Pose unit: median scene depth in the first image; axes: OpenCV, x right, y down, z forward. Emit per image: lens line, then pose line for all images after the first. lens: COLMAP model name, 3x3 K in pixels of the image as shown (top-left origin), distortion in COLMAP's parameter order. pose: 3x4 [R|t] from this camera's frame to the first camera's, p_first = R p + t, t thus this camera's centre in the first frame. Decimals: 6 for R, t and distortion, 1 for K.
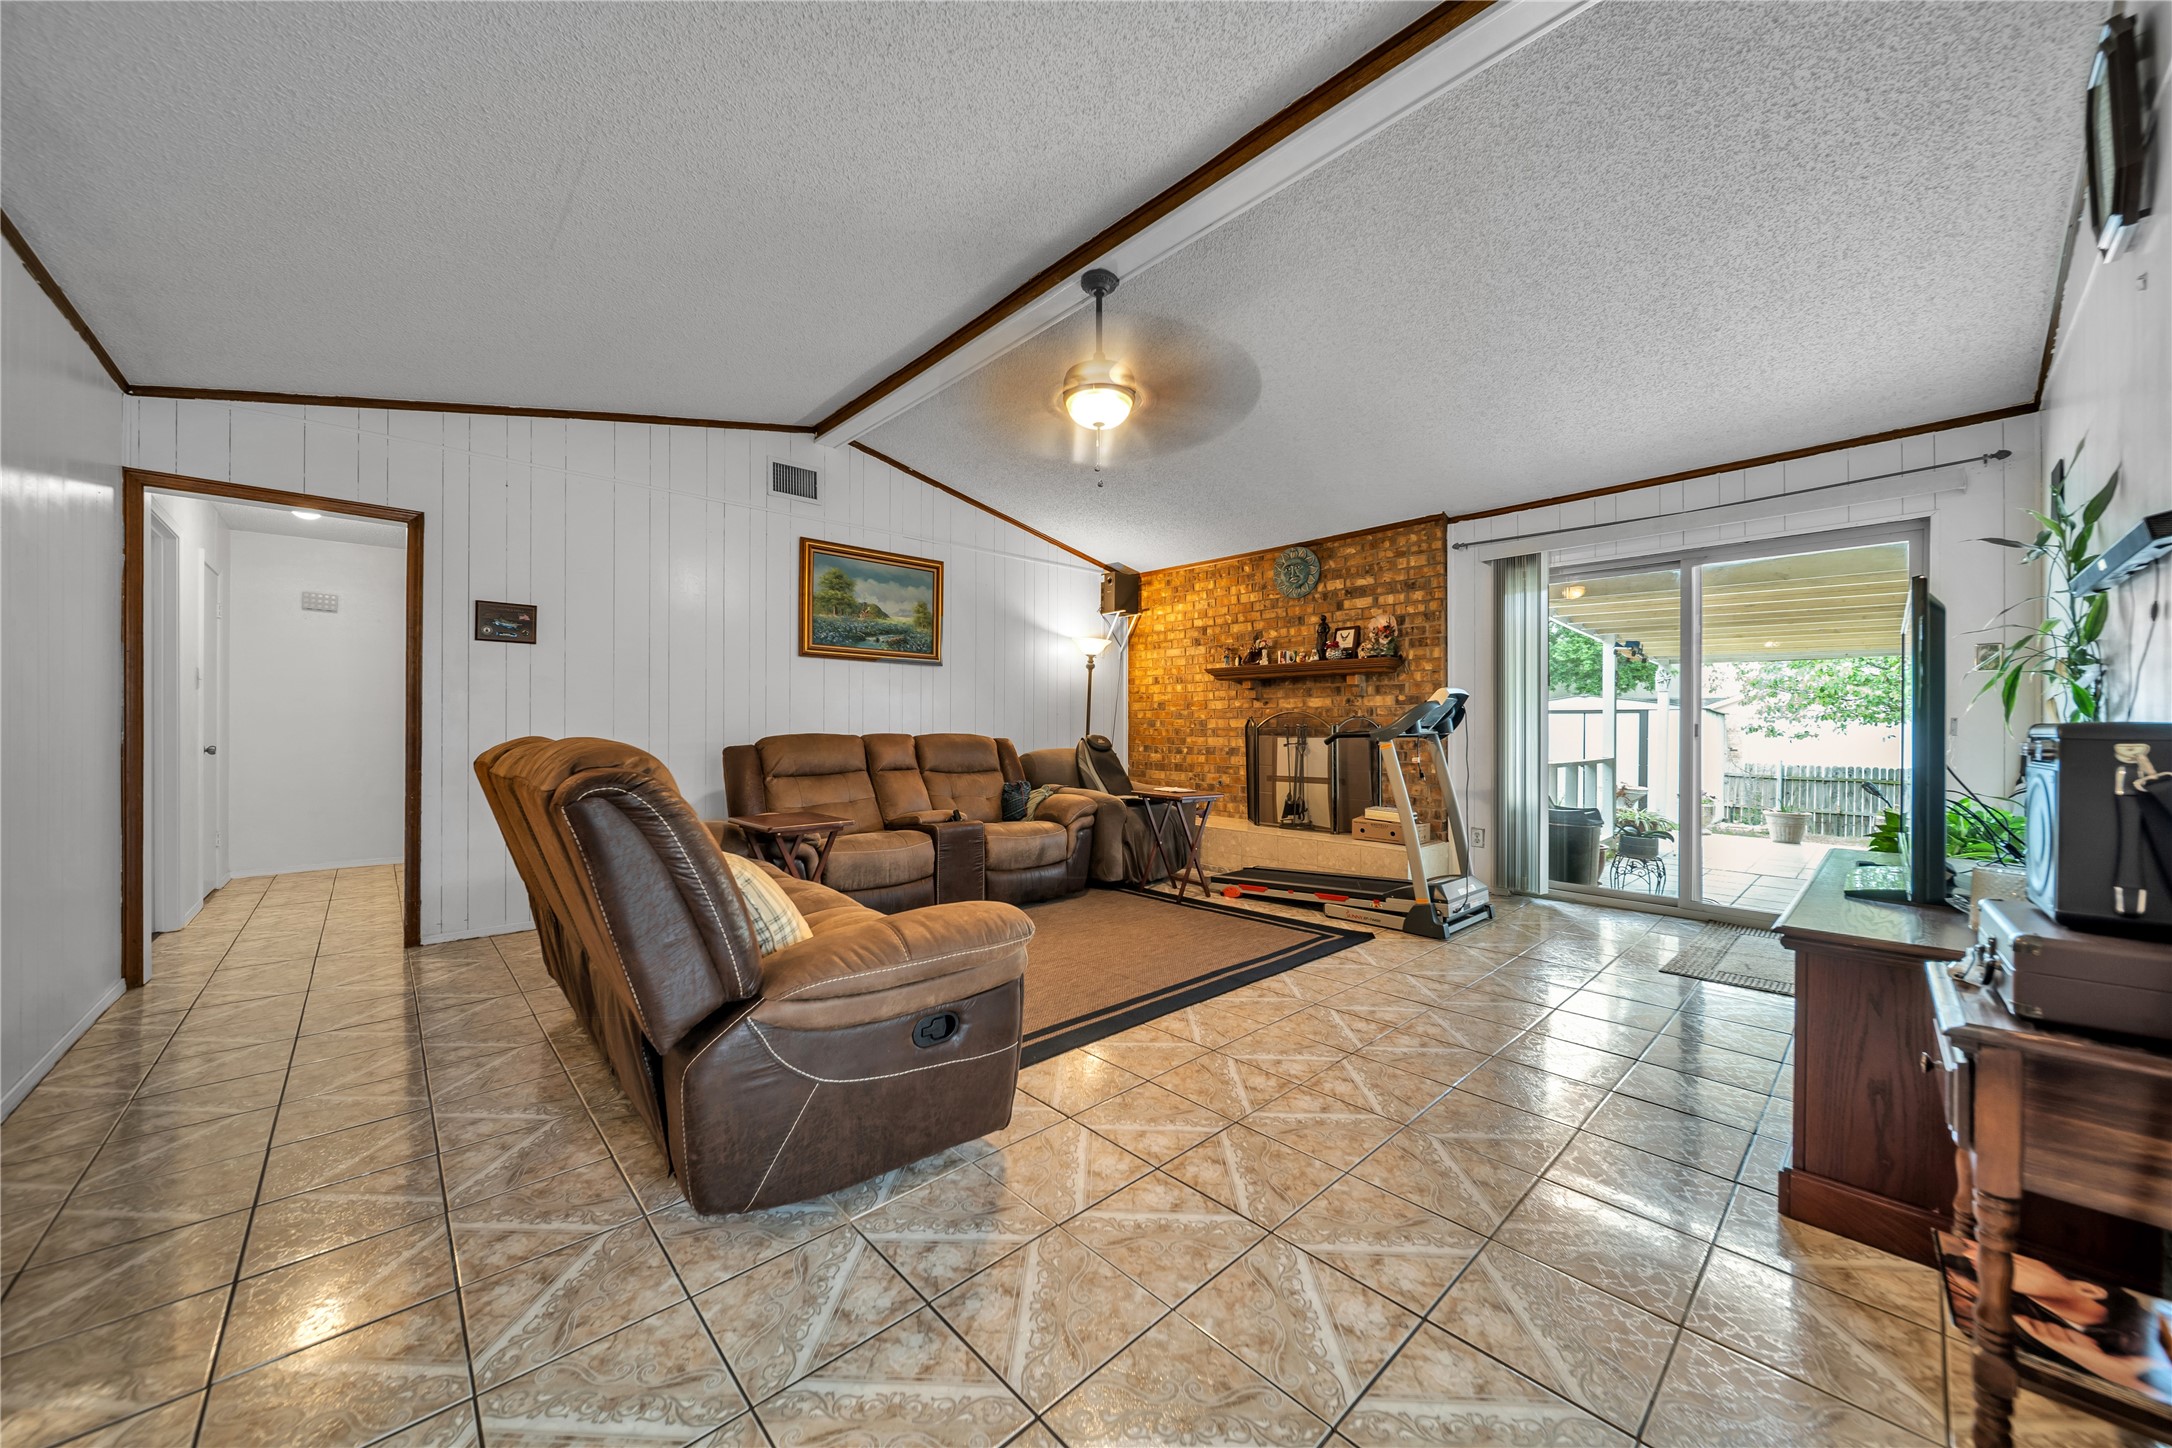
lens RADIAL K [[763.3, 0, 1079.9], [0, 763.3, 725.4], [0, 0, 1]] dist [-0.001283, -0.000041]
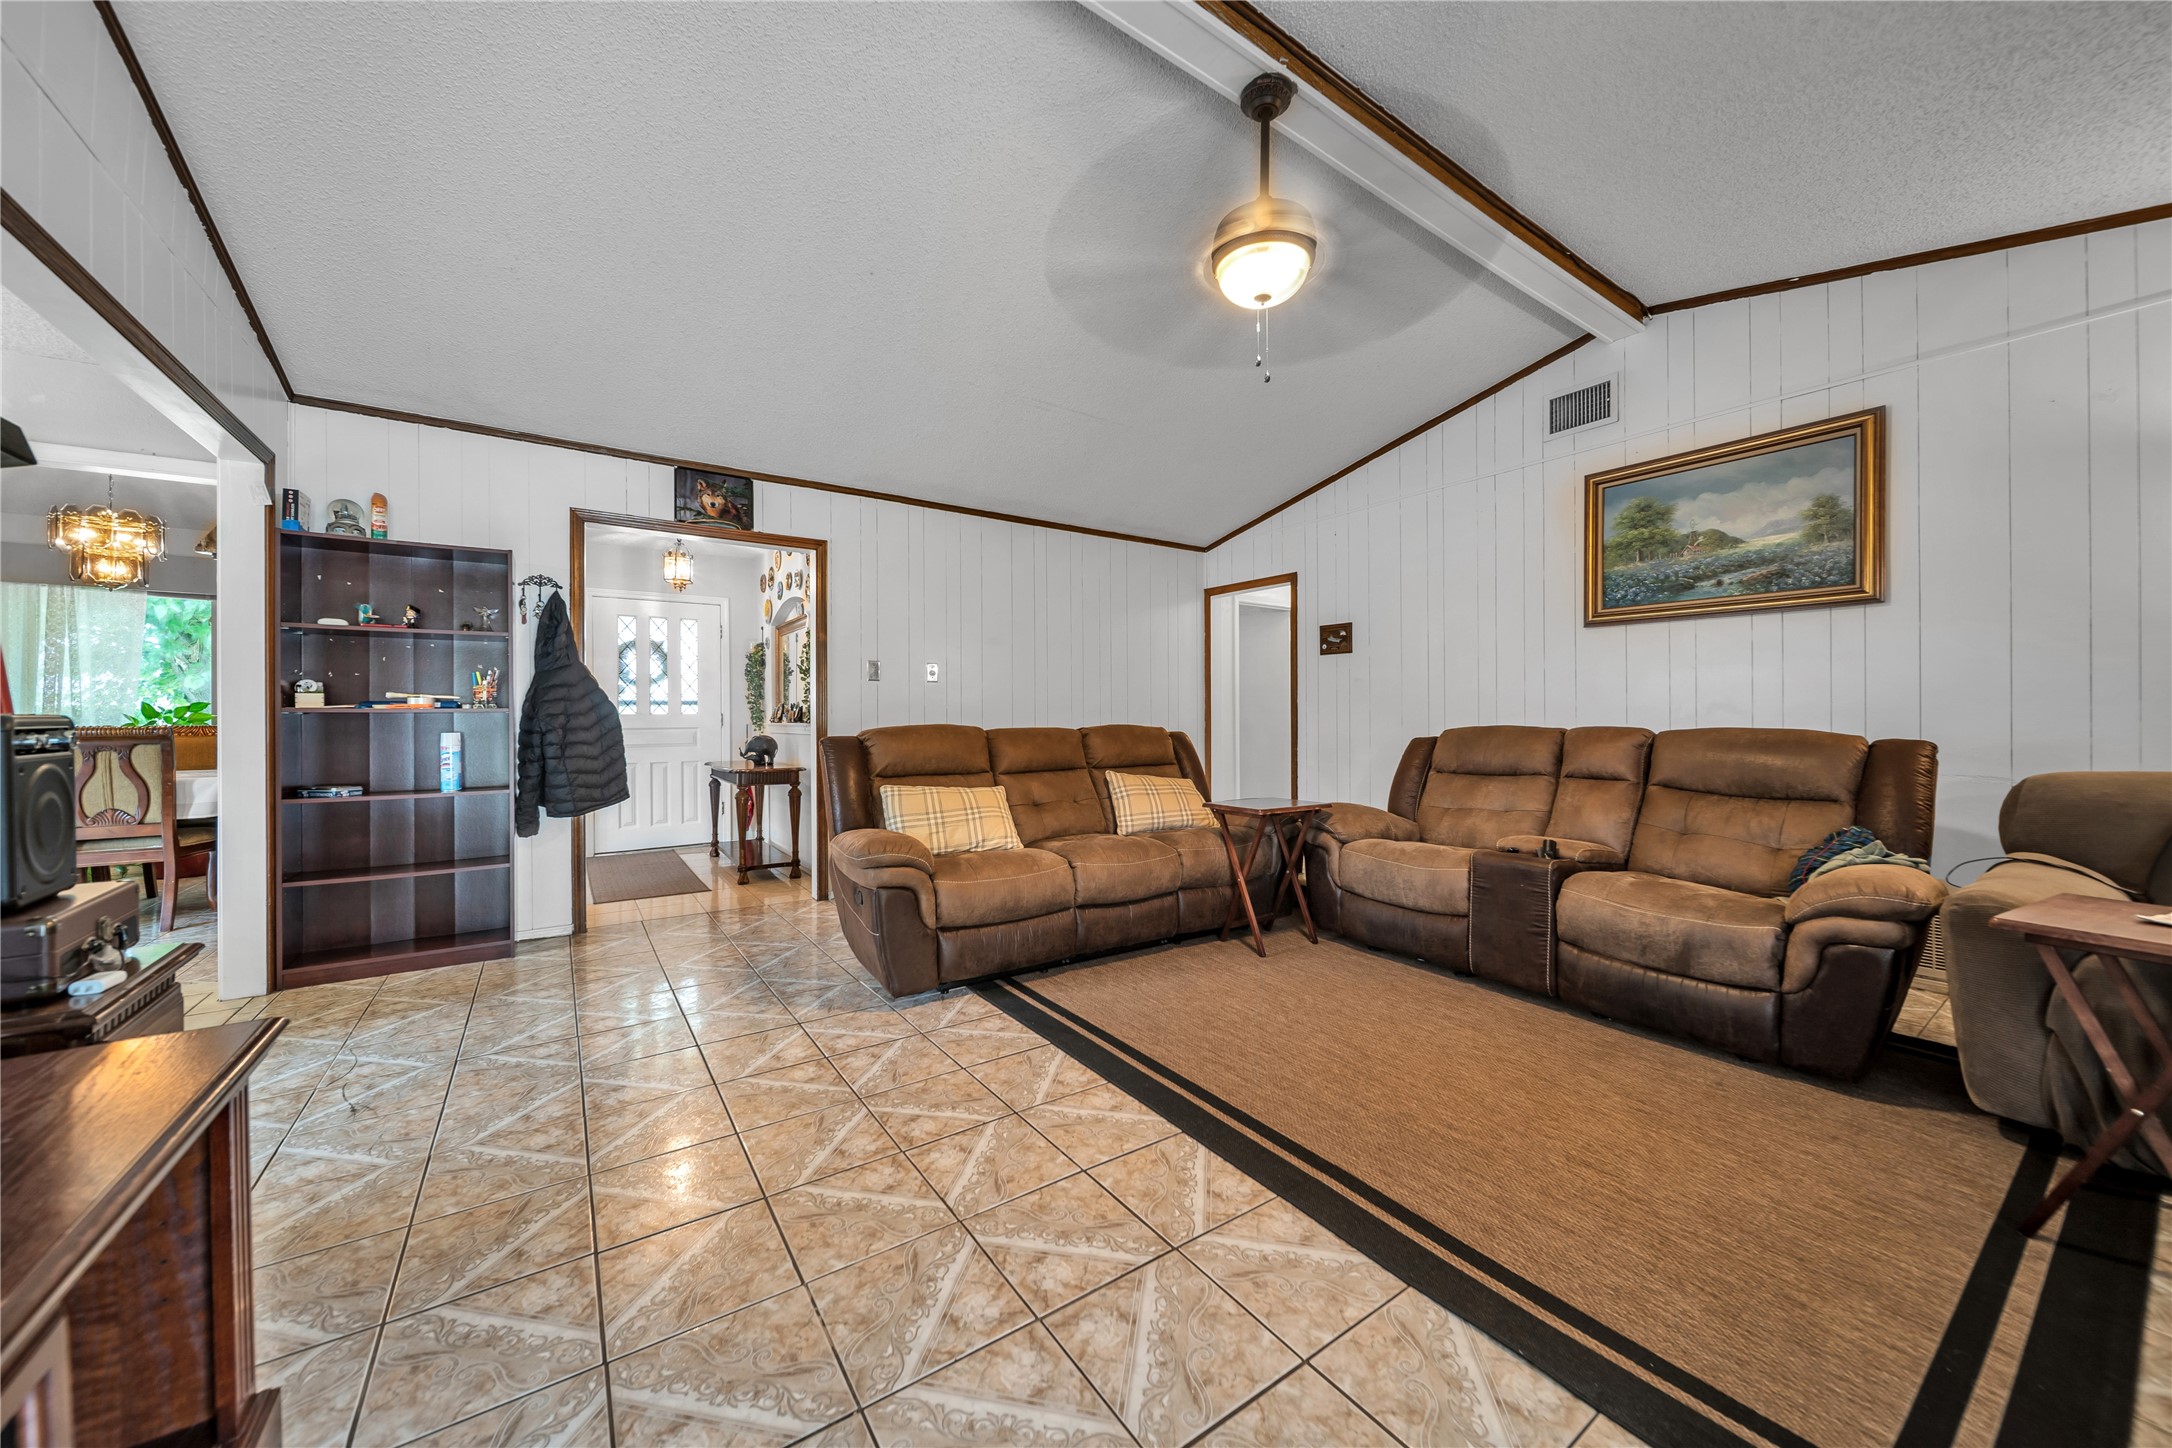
lens RADIAL K [[763.3, 0, 1075.6], [0, 763.3, 723.7], [0, 0, 1]] dist [-0.001283, -0.000041]
pose [[-0.145722, 0.002472, -0.989323, 0.482043], [0.001124, 0.999997, 0.002333, 0.005699], [0.989325, -0.000772, -0.145724, 0.588910]]
